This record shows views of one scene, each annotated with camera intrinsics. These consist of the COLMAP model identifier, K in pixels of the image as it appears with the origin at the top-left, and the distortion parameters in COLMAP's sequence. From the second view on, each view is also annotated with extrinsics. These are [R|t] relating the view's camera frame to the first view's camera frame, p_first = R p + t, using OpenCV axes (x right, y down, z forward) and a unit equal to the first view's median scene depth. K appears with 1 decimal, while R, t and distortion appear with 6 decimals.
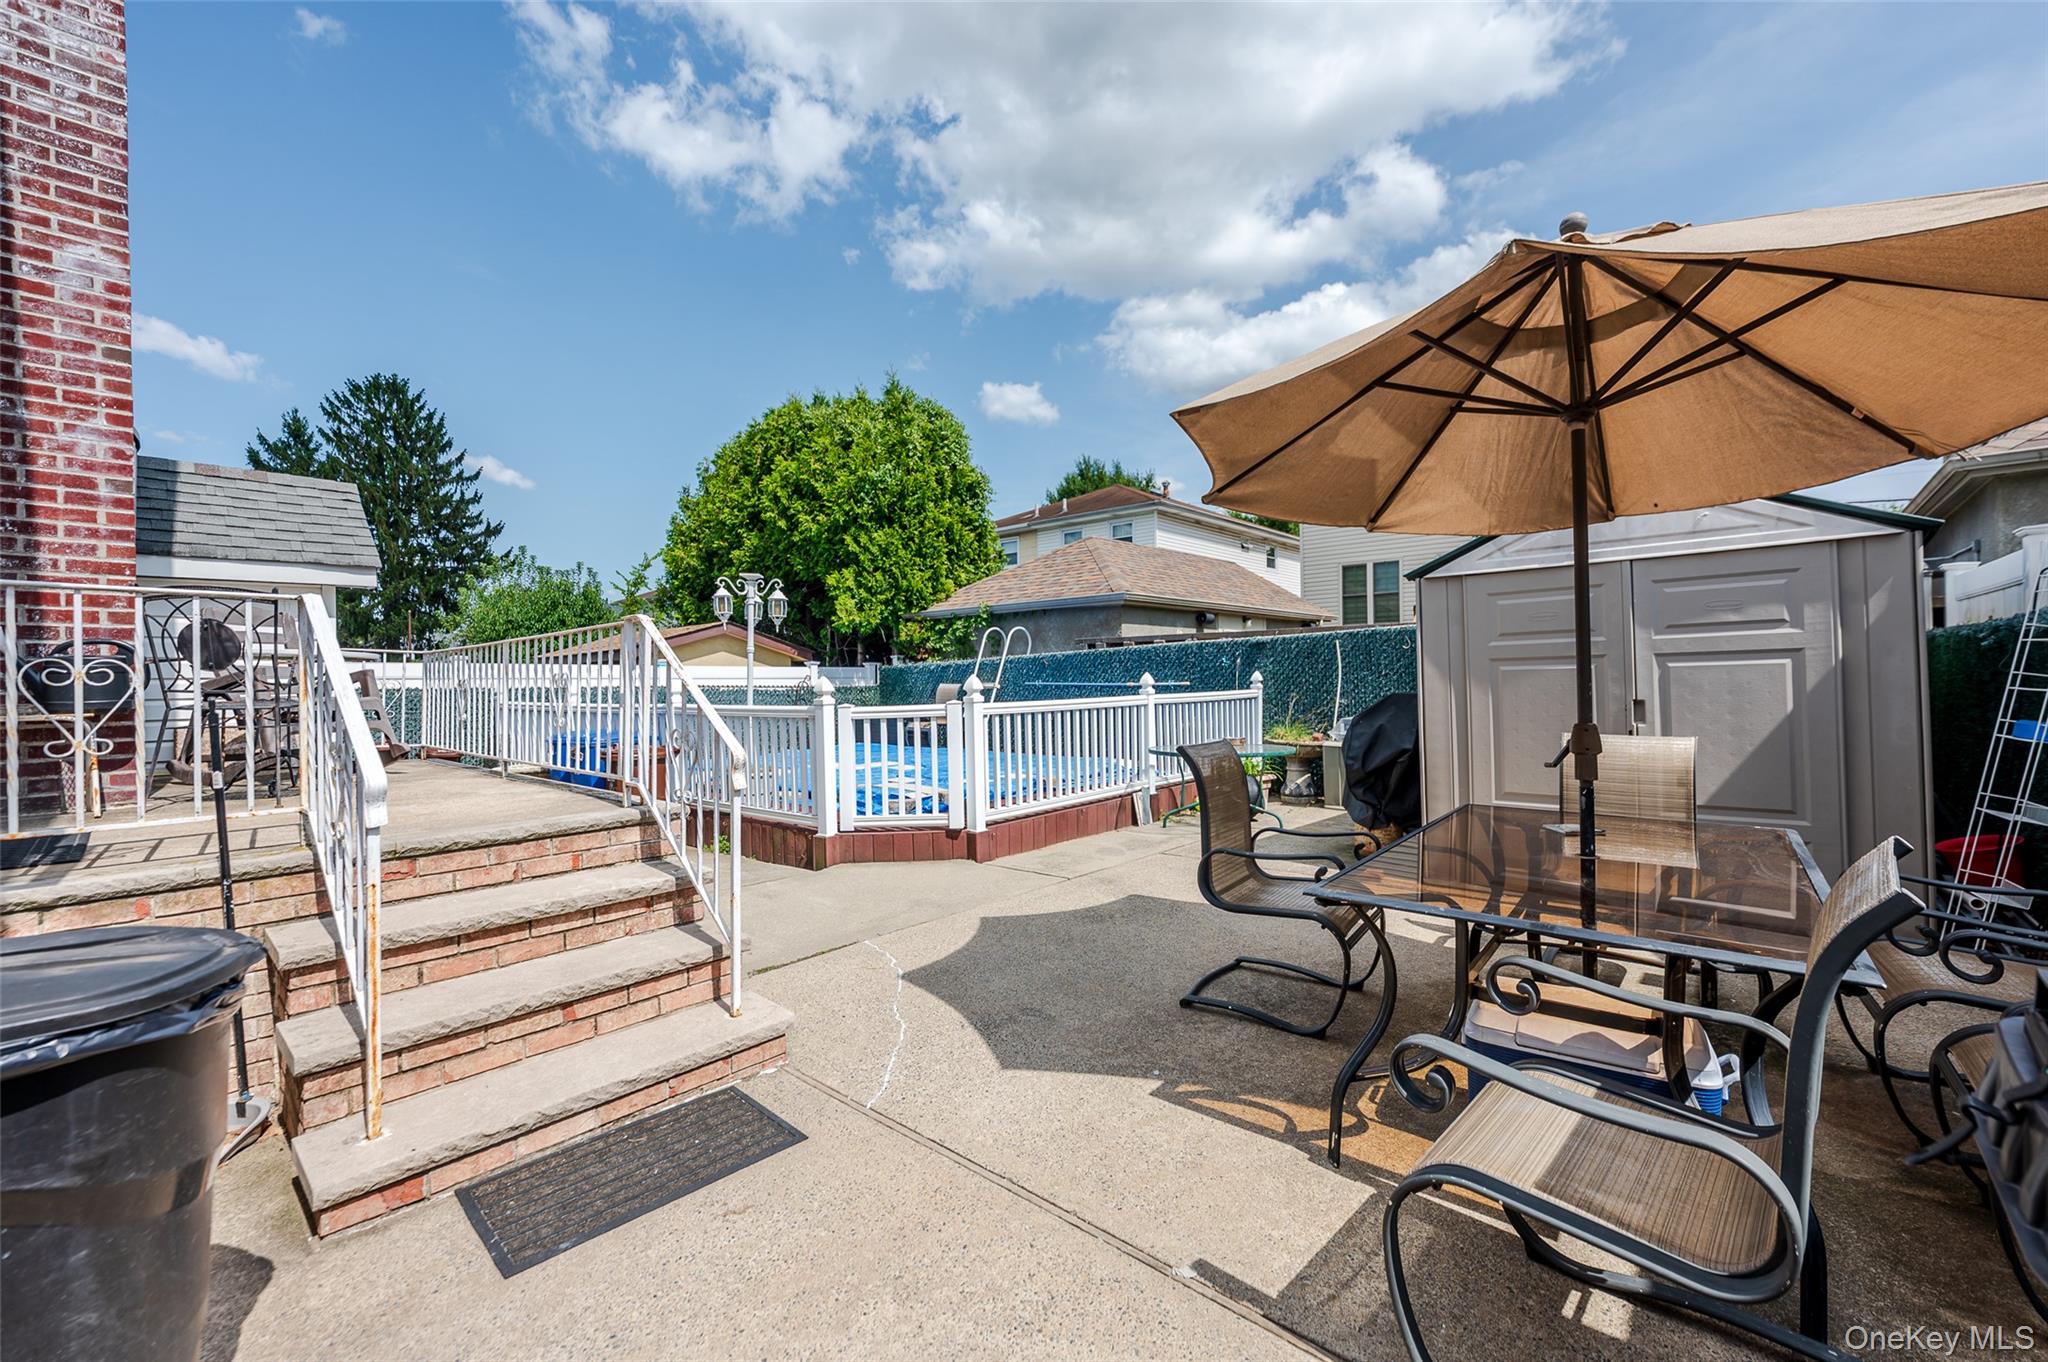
lens RADIAL K [[826.0, 0, 1030.6], [0, 826.0, 679.4], [0, 0, 1]] dist [-0.001833, -0.000039]
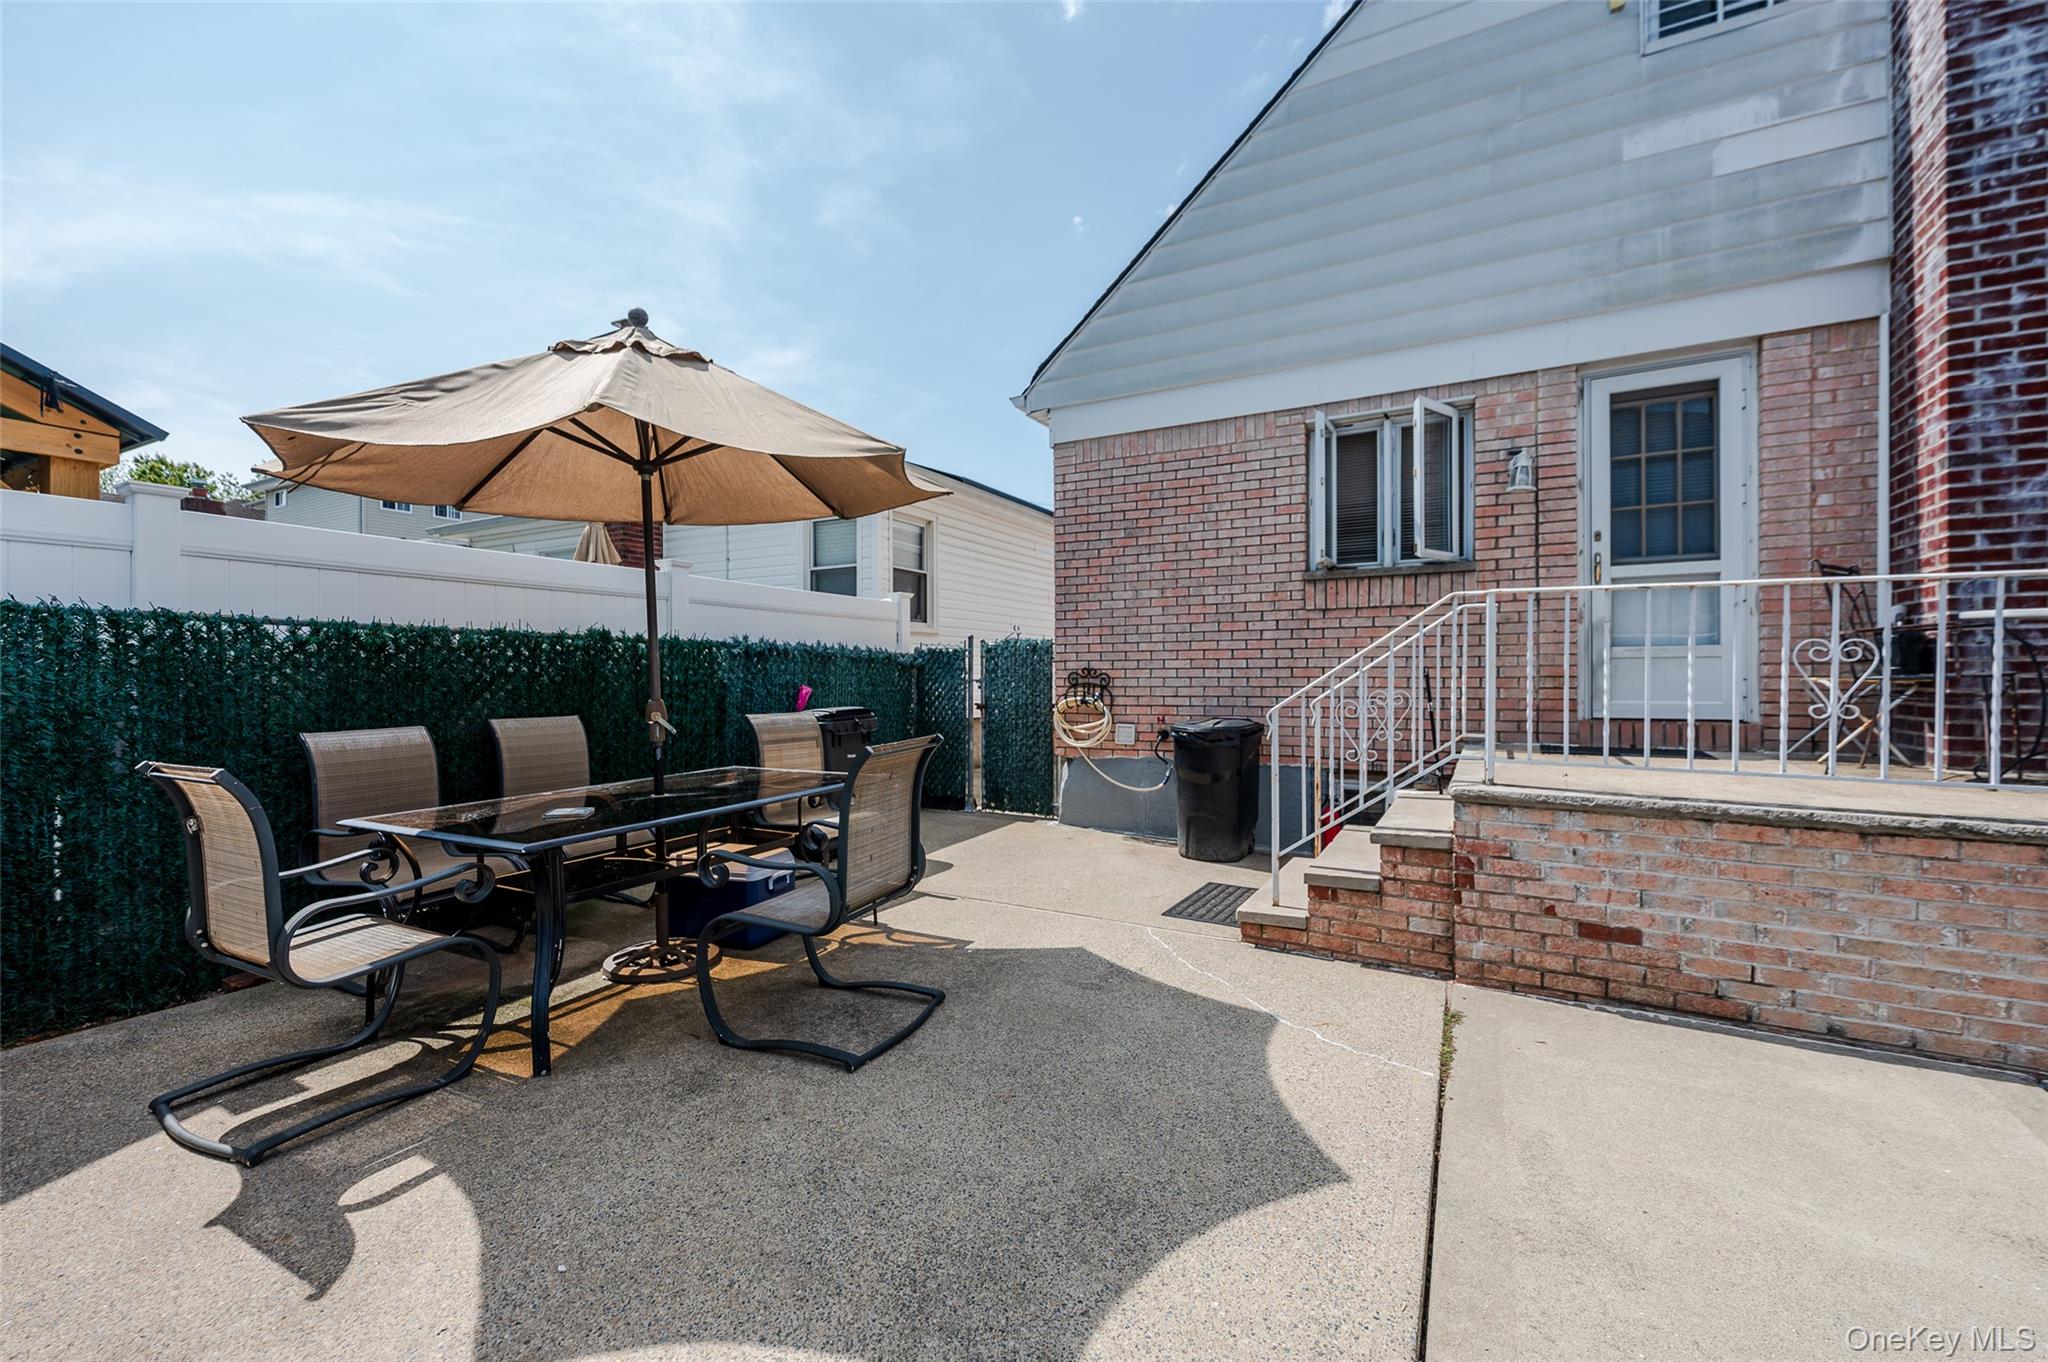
lens RADIAL K [[826.0, 0, 1034.9], [0, 826.0, 676.9], [0, 0, 1]] dist [-0.001833, -0.000039]
pose [[-0.974668, 0.016949, -0.223012, 0.067118], [0.014908, 0.999830, 0.010830, 0.002009], [0.223158, 0.007231, -0.974756, 0.459243]]
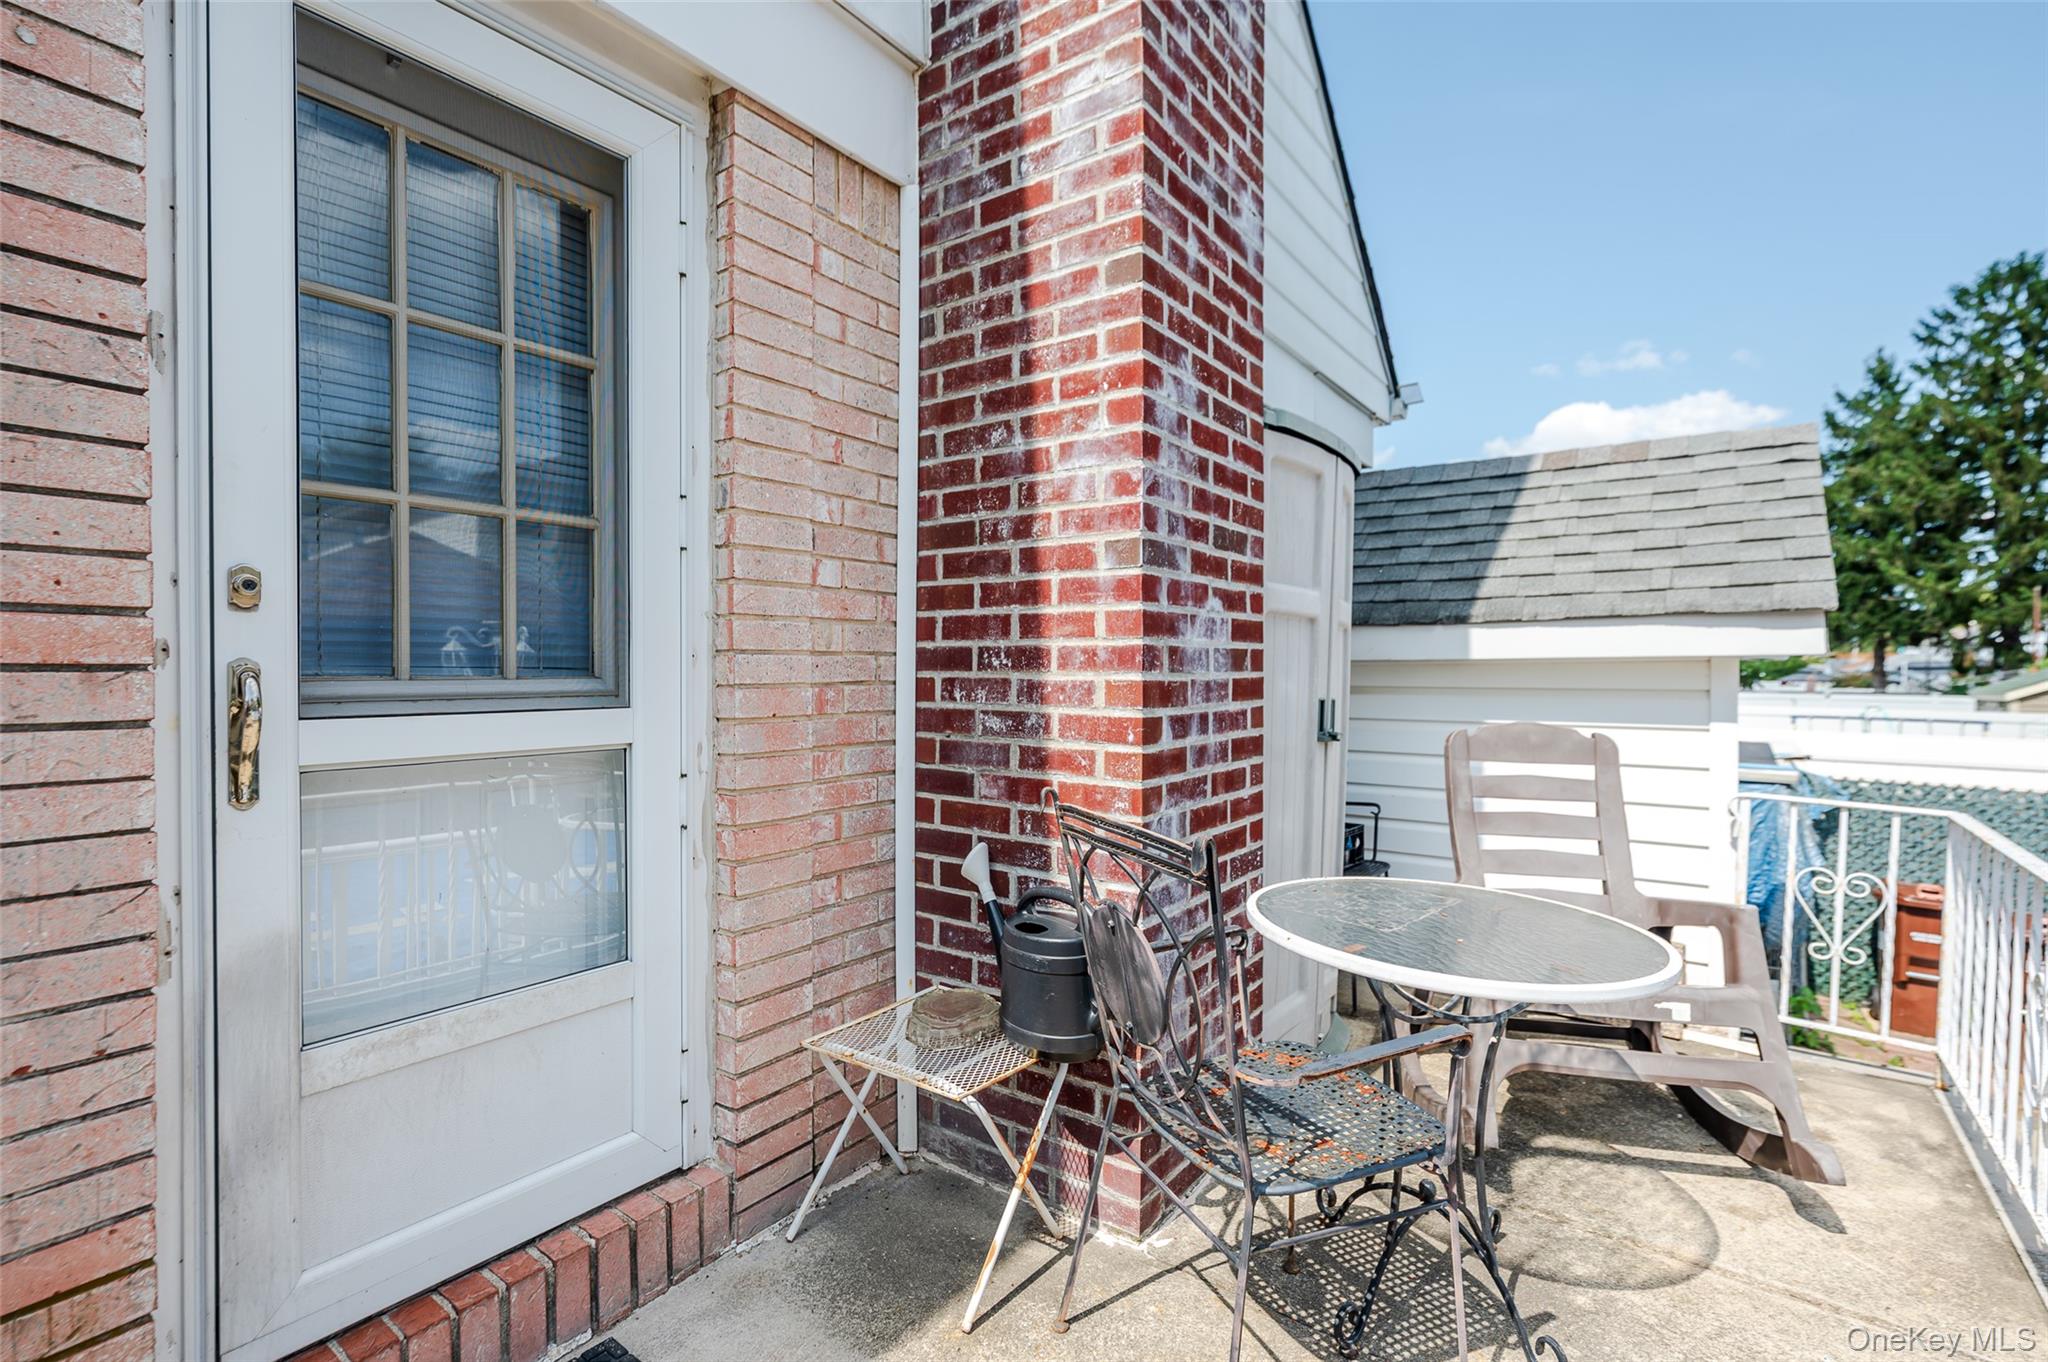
lens RADIAL K [[940.1, 0, 1030.4], [0, 940.1, 678.5], [0, 0, 1]] dist [-0.000272, -0.000363]
pose [[0.101134, 0.022065, -0.994628, -0.150955], [-0.008825, 0.999735, 0.021281, -0.045325], [0.994834, 0.006625, 0.101302, 0.232543]]
